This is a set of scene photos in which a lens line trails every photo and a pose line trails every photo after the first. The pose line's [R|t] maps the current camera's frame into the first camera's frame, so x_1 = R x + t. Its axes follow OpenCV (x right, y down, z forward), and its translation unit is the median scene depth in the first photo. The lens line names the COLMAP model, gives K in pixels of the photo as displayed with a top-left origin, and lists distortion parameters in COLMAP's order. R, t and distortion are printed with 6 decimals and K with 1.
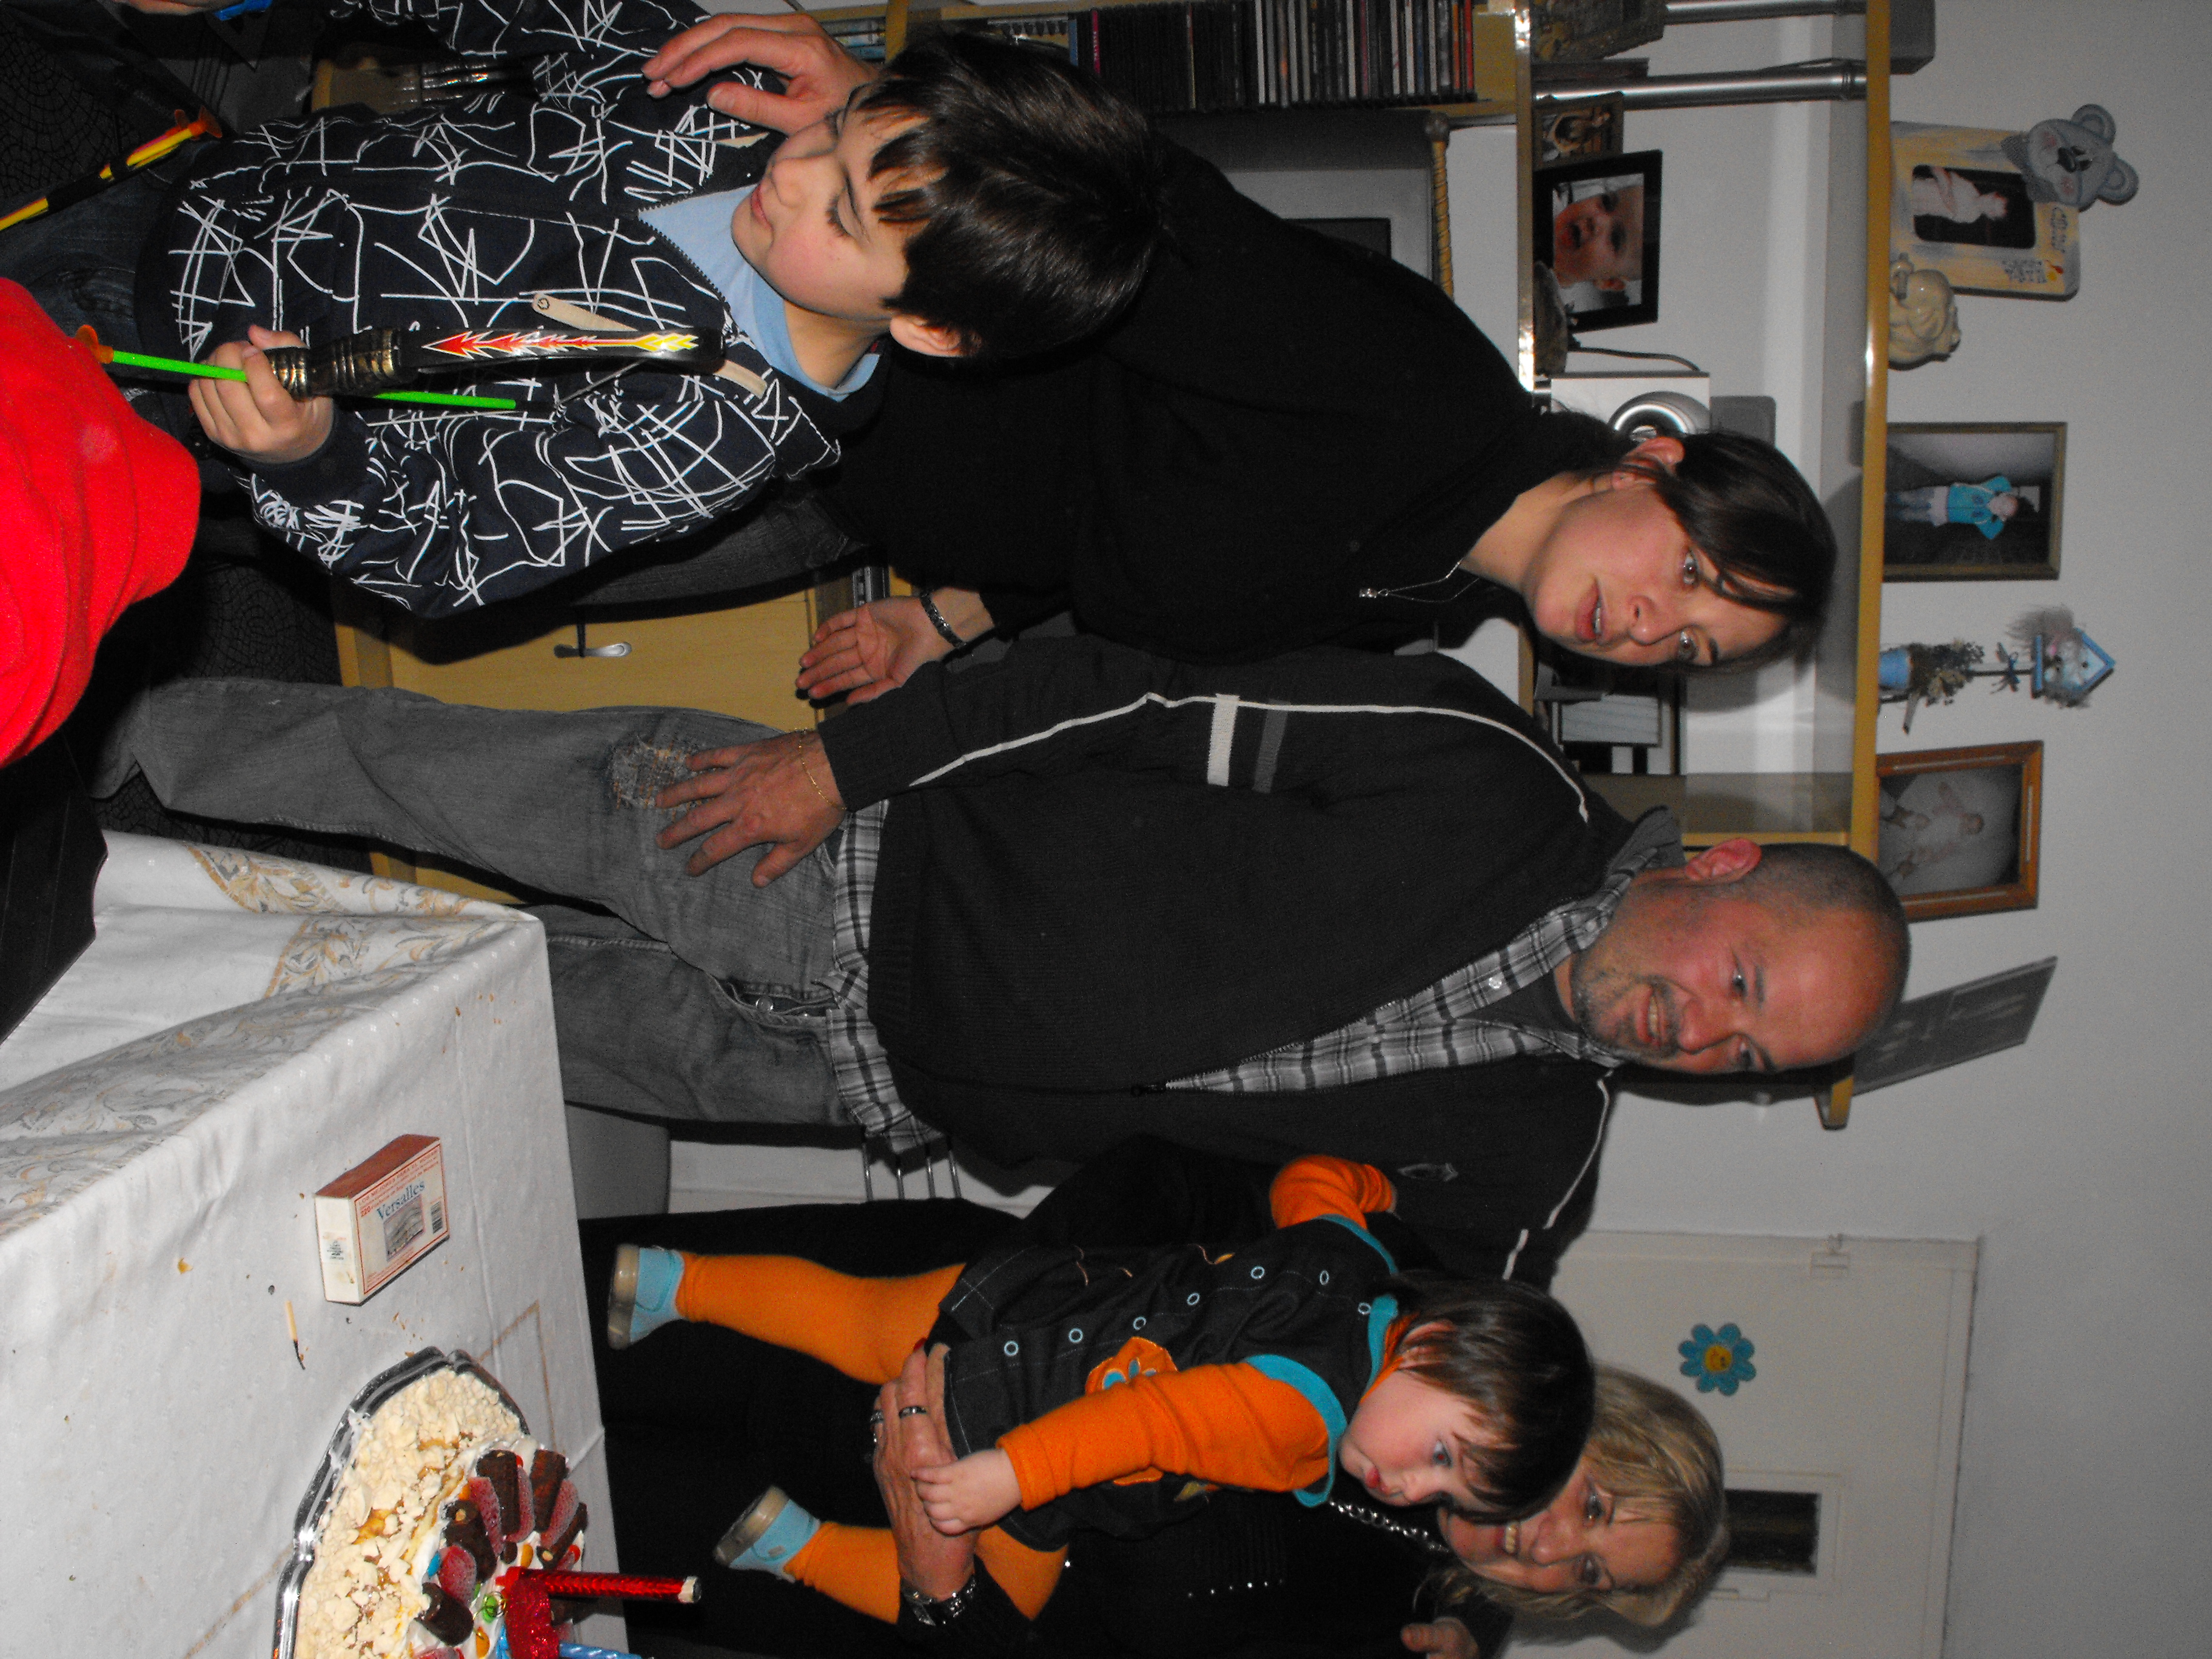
lens RADIAL K [[2192.4, 0, 1107.5], [0, 2192.4, 777.2], [0, 0, 1]] dist [-0.101435, 0.001858]
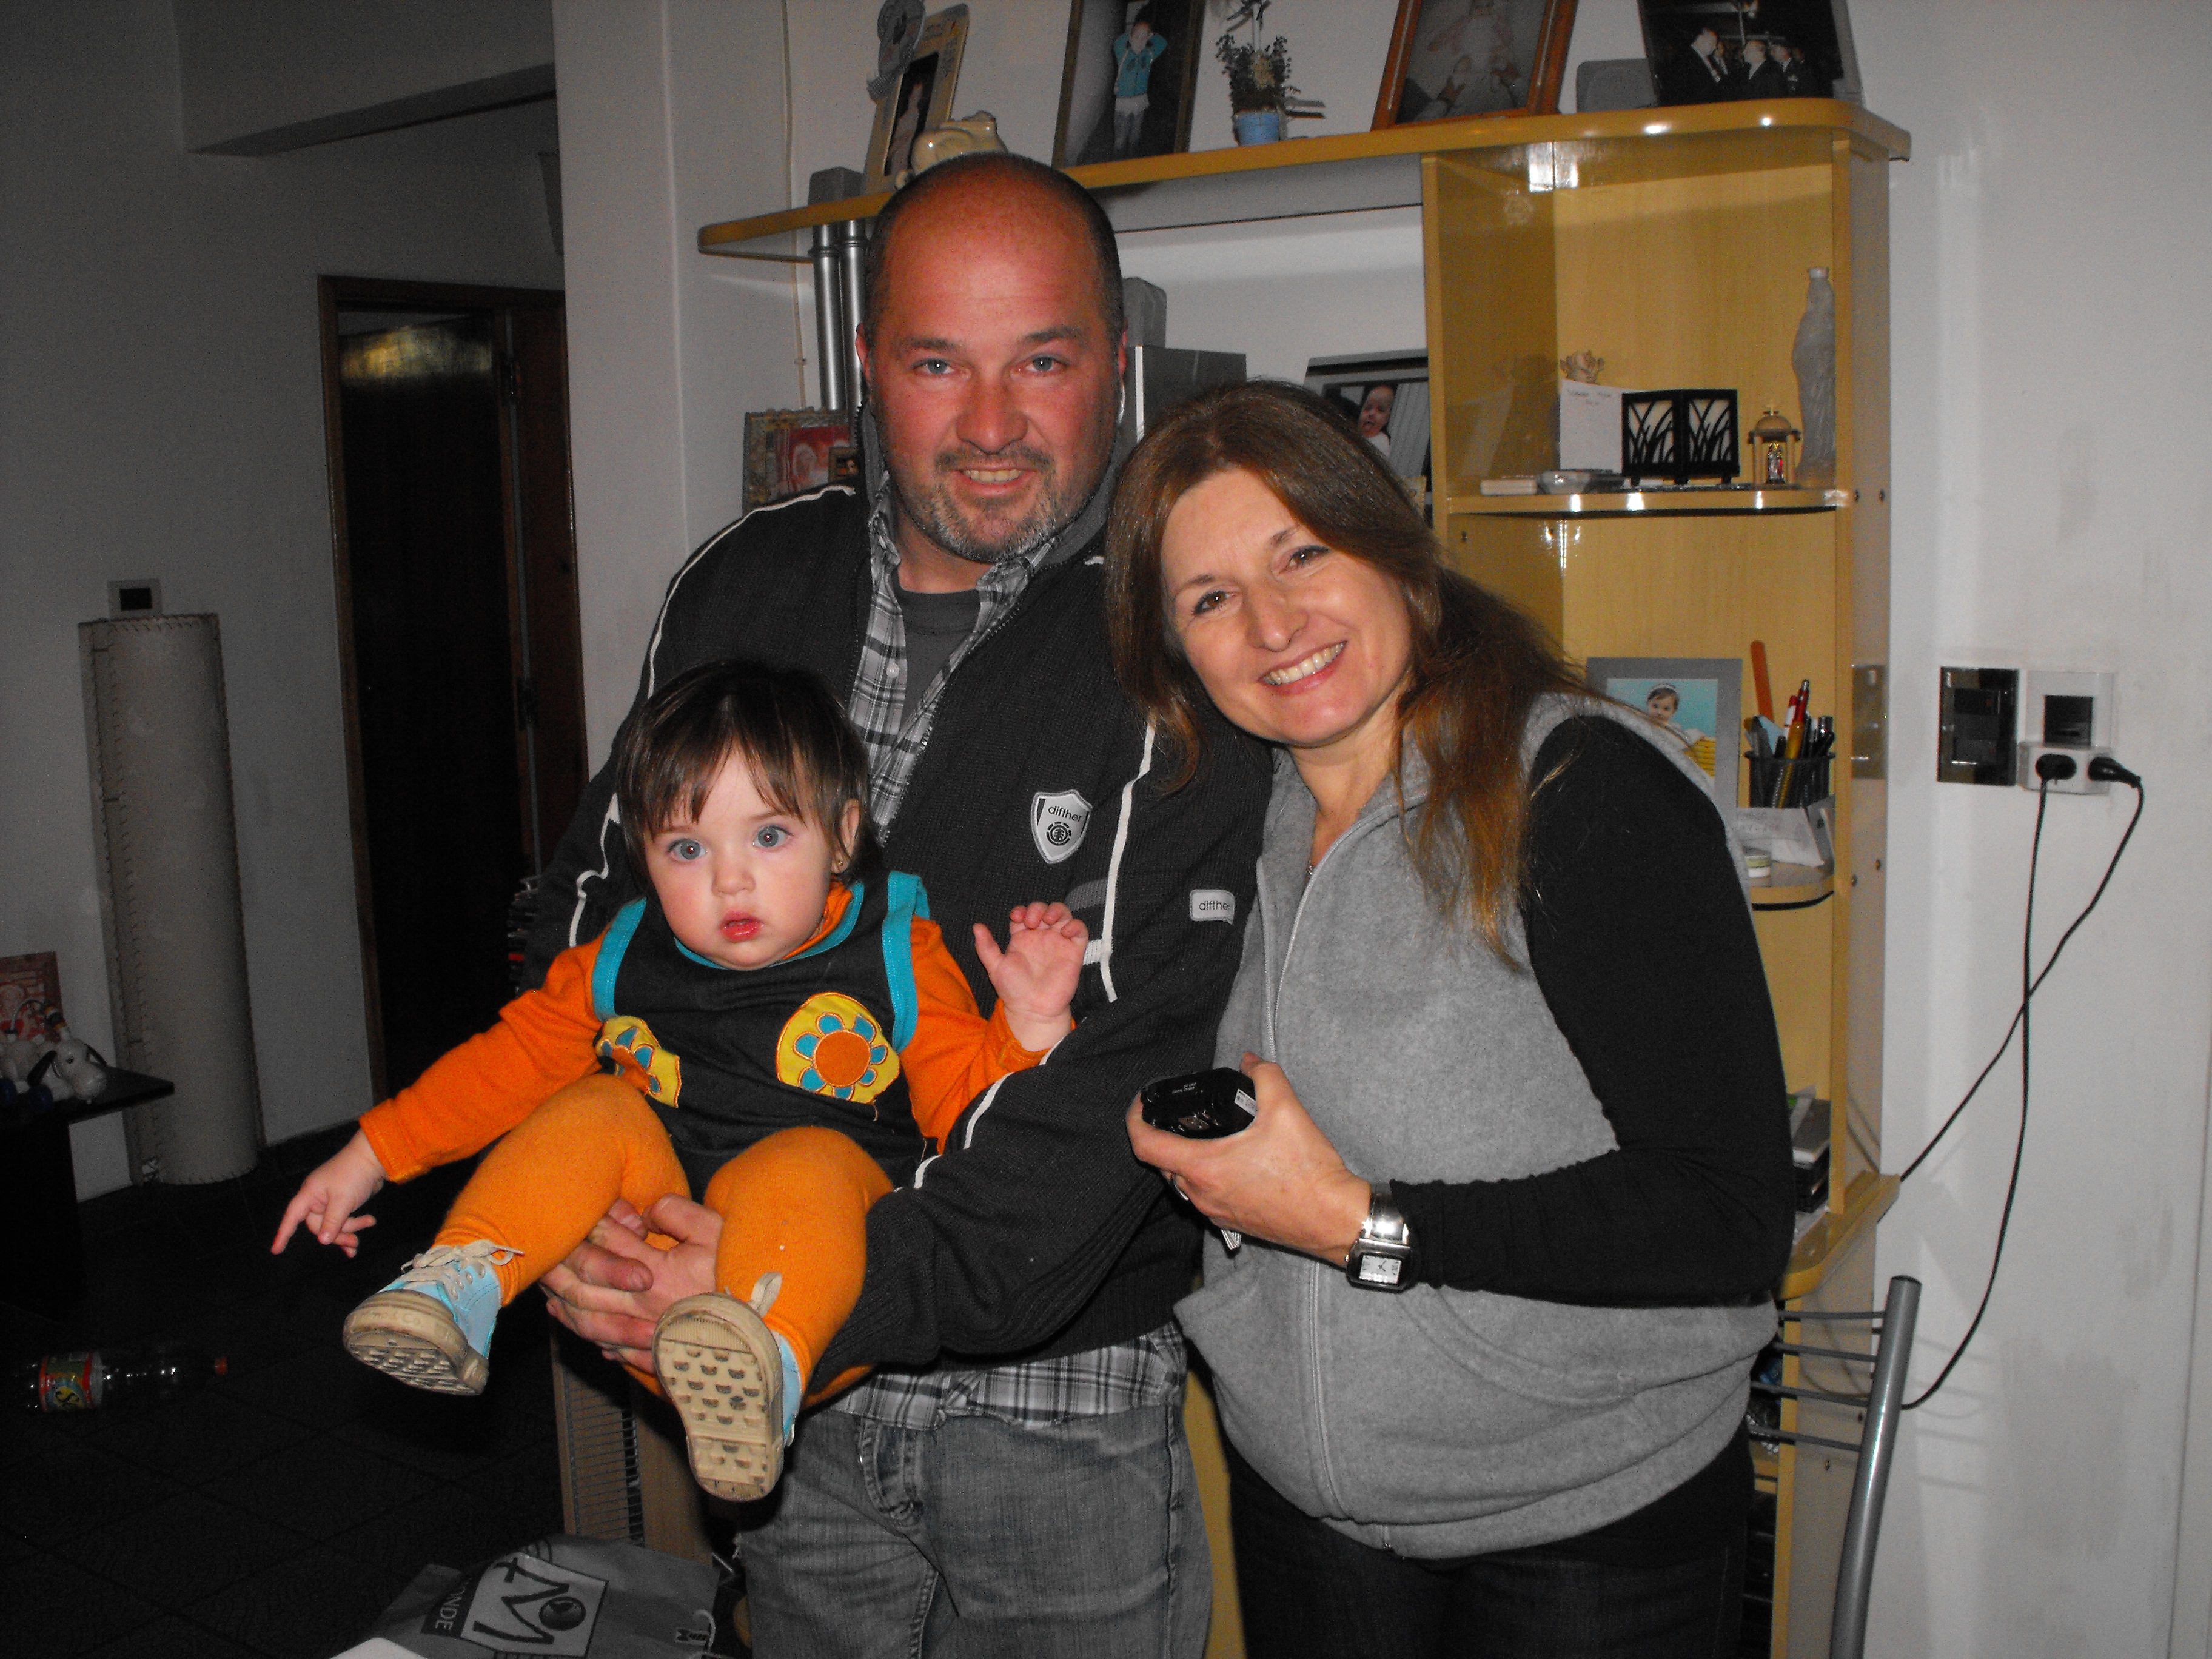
lens RADIAL K [[2253.5, 0, 1053.4], [0, 2253.5, 749.3], [0, 0, 1]] dist [-0.235696, 0.278222]
pose [[0.112893, -0.993569, 0.008723, 0.093294], [0.648087, 0.066978, -0.758615, 0.604553], [0.753152, 0.091296, 0.651480, 0.369849]]
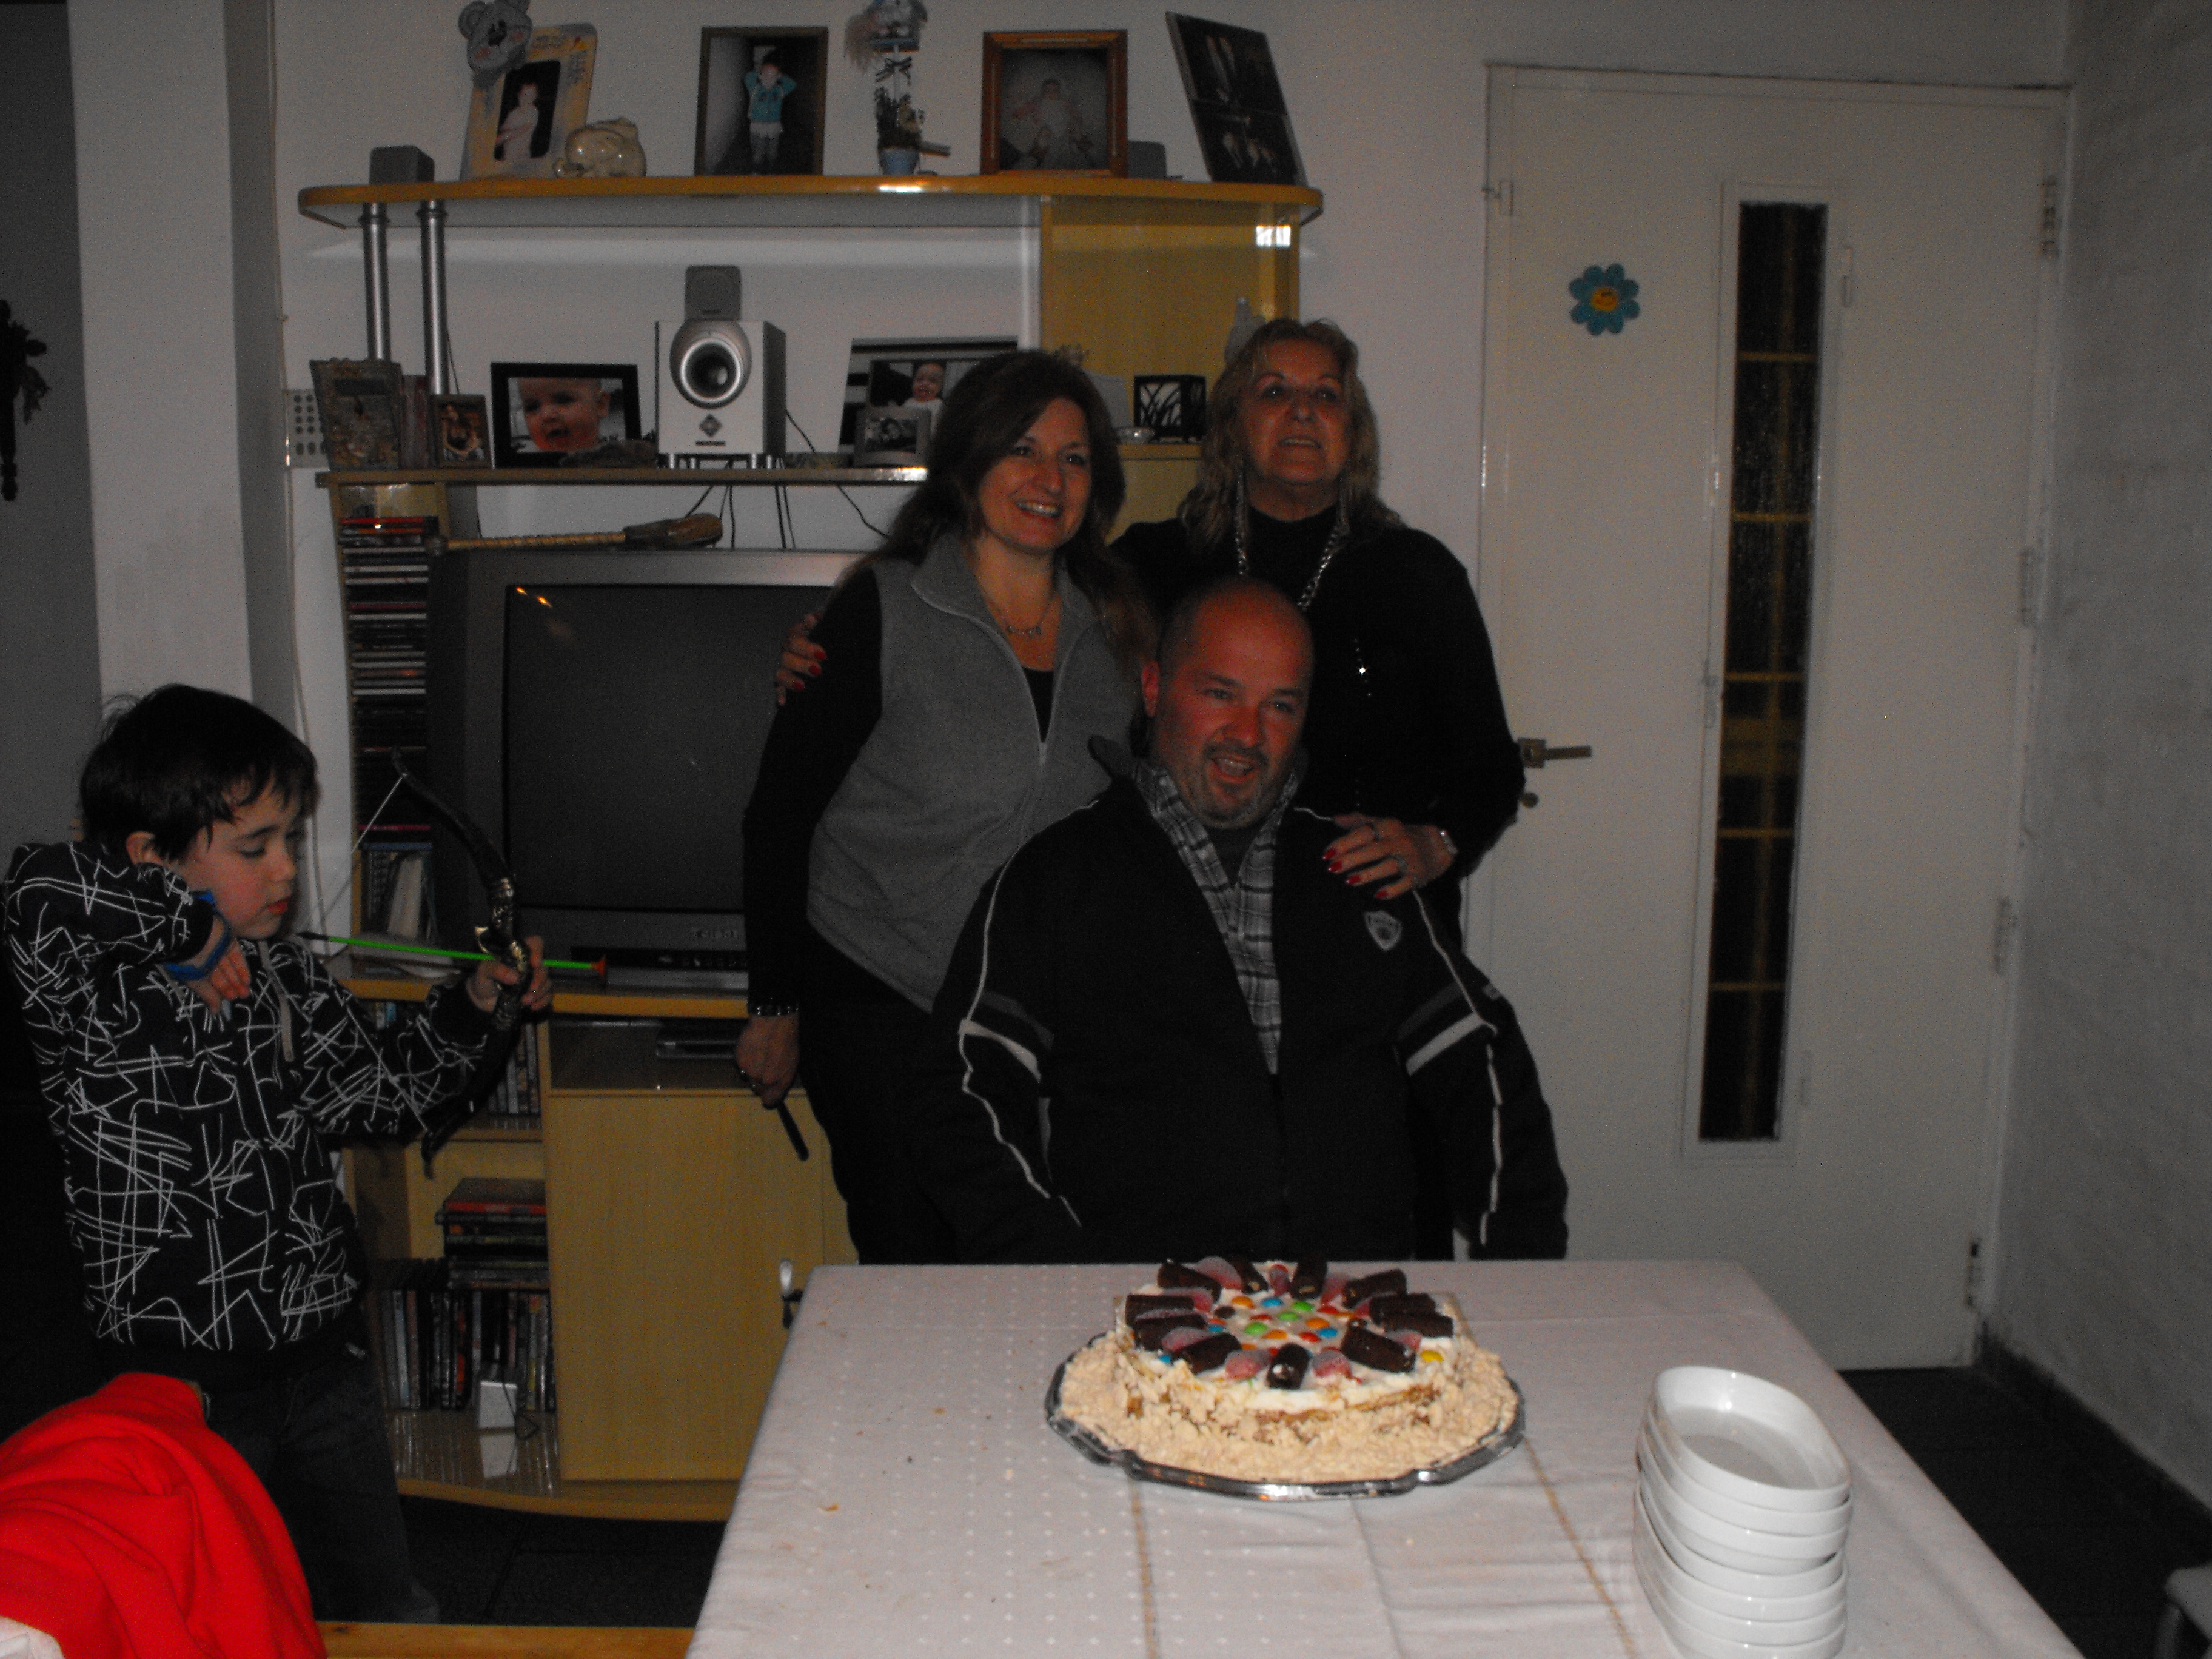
lens RADIAL K [[2195.6, 0, 1071.6], [0, 2195.6, 786.5], [0, 0, 1]] dist [-0.218990, 0.264579]
pose [[0.038129, -0.997810, 0.054045, -0.034098], [0.979819, 0.026712, -0.198093, 0.283922], [0.196216, 0.060508, 0.978692, -0.105296]]
